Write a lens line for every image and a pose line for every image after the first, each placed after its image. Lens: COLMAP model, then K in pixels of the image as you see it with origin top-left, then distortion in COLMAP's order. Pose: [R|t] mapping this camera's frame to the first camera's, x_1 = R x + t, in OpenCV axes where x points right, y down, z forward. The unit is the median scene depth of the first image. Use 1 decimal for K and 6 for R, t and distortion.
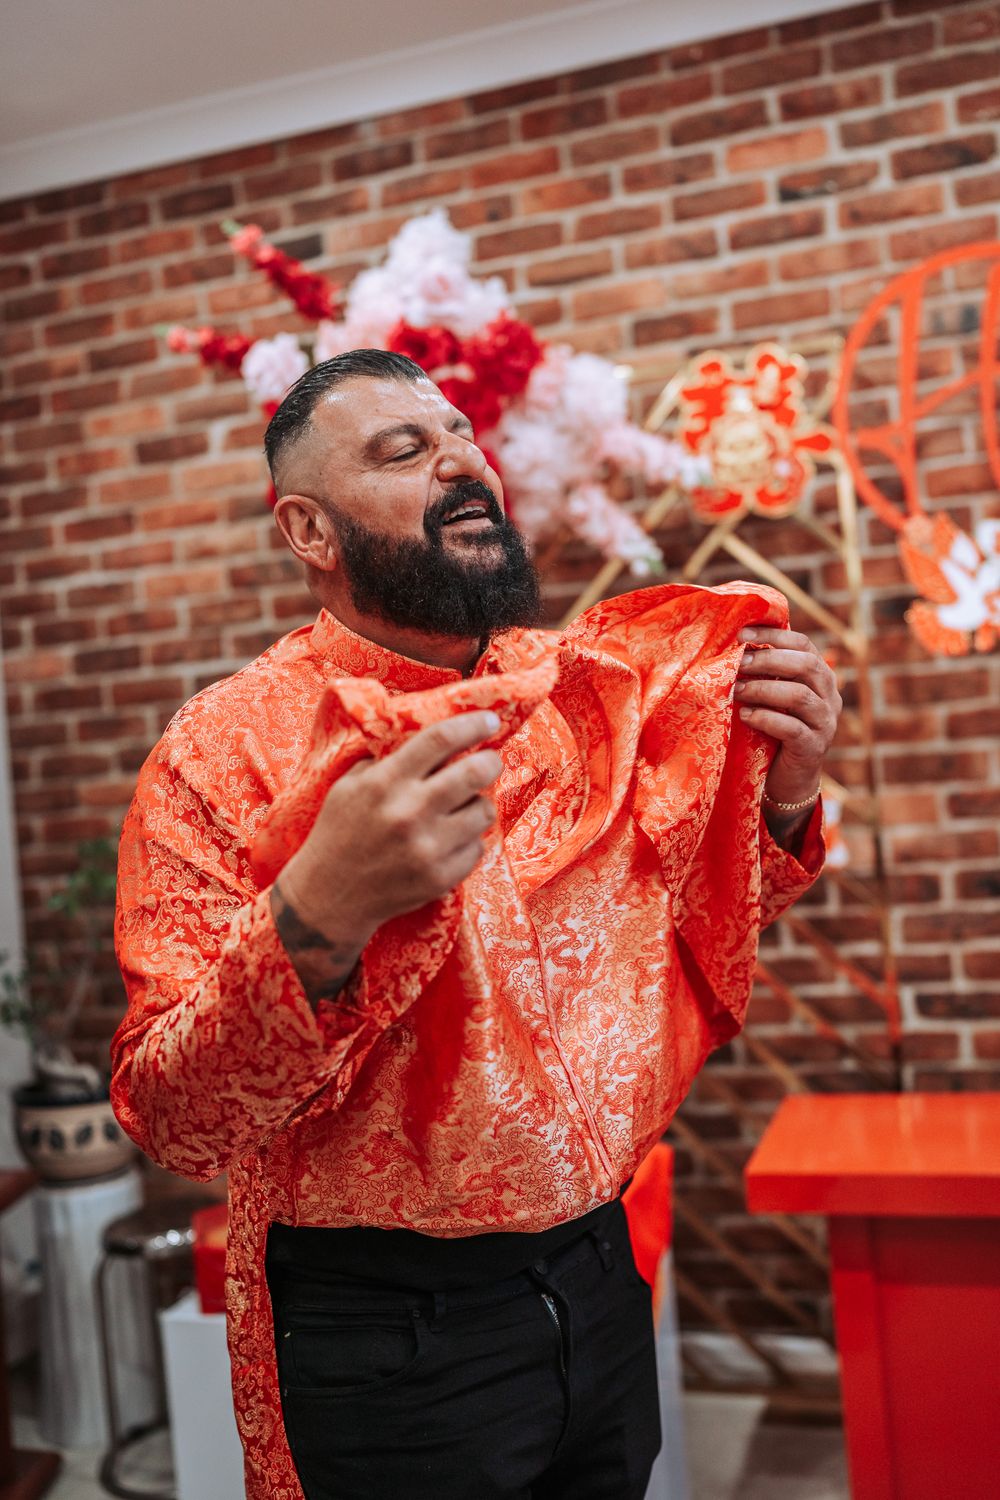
lens RADIAL K [[1479.6, 0, 500.0], [0, 1479.6, 750.0], [0, 0, 1]] dist [0.006247, 0.001739]
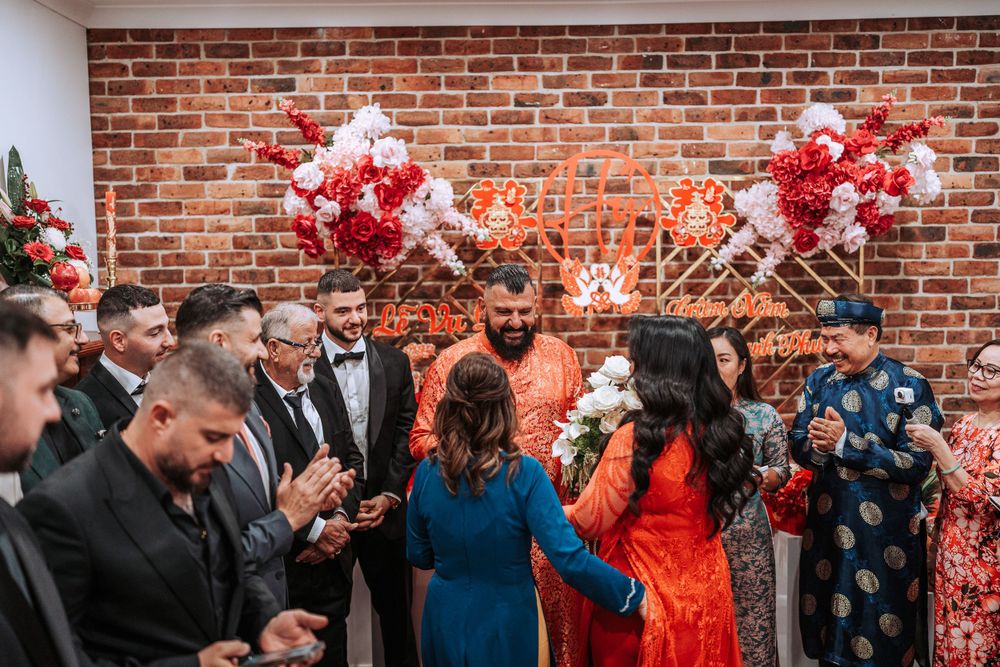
lens RADIAL K [[986.4, 0, 505.5], [0, 986.4, 354.3], [0, 0, 1]] dist [0.006247, 0.001739]
pose [[0.949202, 0.044558, 0.311497, -0.269463], [-0.070589, 0.994846, 0.072794, -0.097665], [-0.306648, -0.091085, 0.947455, -0.443950]]
